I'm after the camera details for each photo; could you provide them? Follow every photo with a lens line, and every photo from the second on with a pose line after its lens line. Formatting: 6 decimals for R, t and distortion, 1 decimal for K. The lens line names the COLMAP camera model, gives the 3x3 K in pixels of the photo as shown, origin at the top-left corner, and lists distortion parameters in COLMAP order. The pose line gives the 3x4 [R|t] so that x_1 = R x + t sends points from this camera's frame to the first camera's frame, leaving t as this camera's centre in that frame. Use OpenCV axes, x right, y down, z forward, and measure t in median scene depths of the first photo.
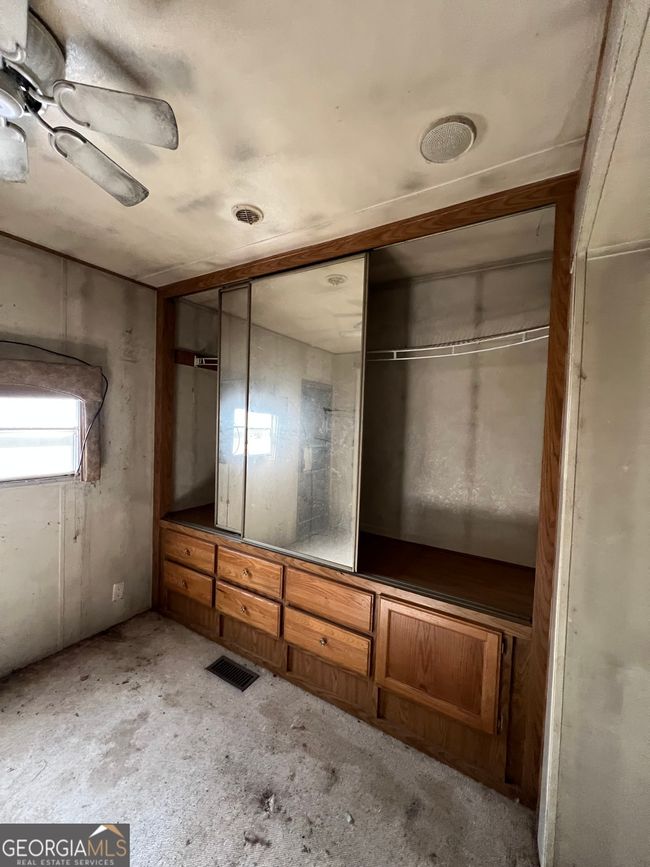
lens RADIAL K [[346.8, 0, 325.3], [0, 346.8, 430.8], [0, 0, 1]] dist [0.000022, 0.000037]
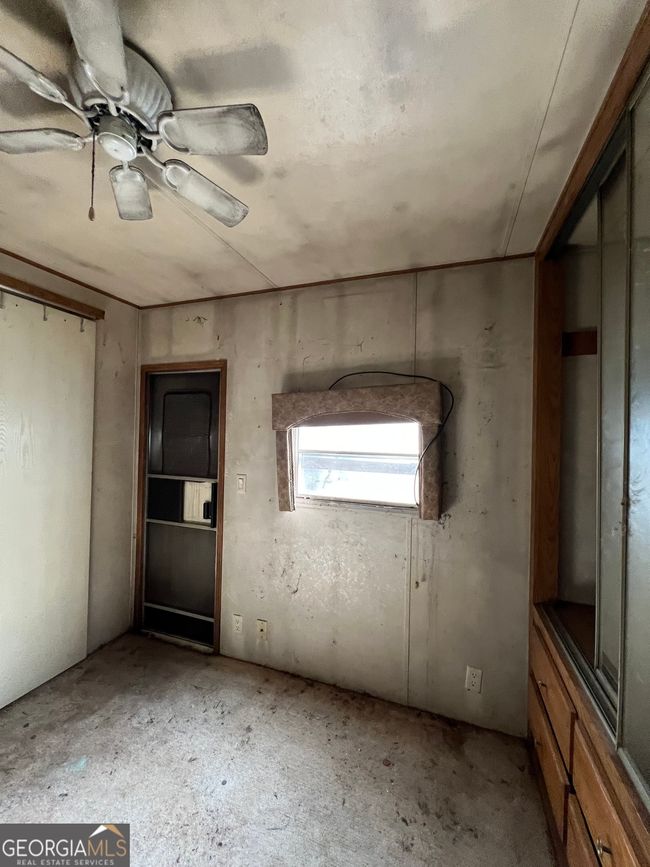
lens RADIAL K [[346.8, 0, 325.3], [0, 346.8, 430.8], [0, 0, 1]] dist [0.000022, 0.000037]
pose [[0.201592, -0.041873, -0.978574, 0.094291], [-0.045909, 0.997584, -0.052144, -0.012654], [0.978393, 0.055437, 0.199183, 0.584072]]
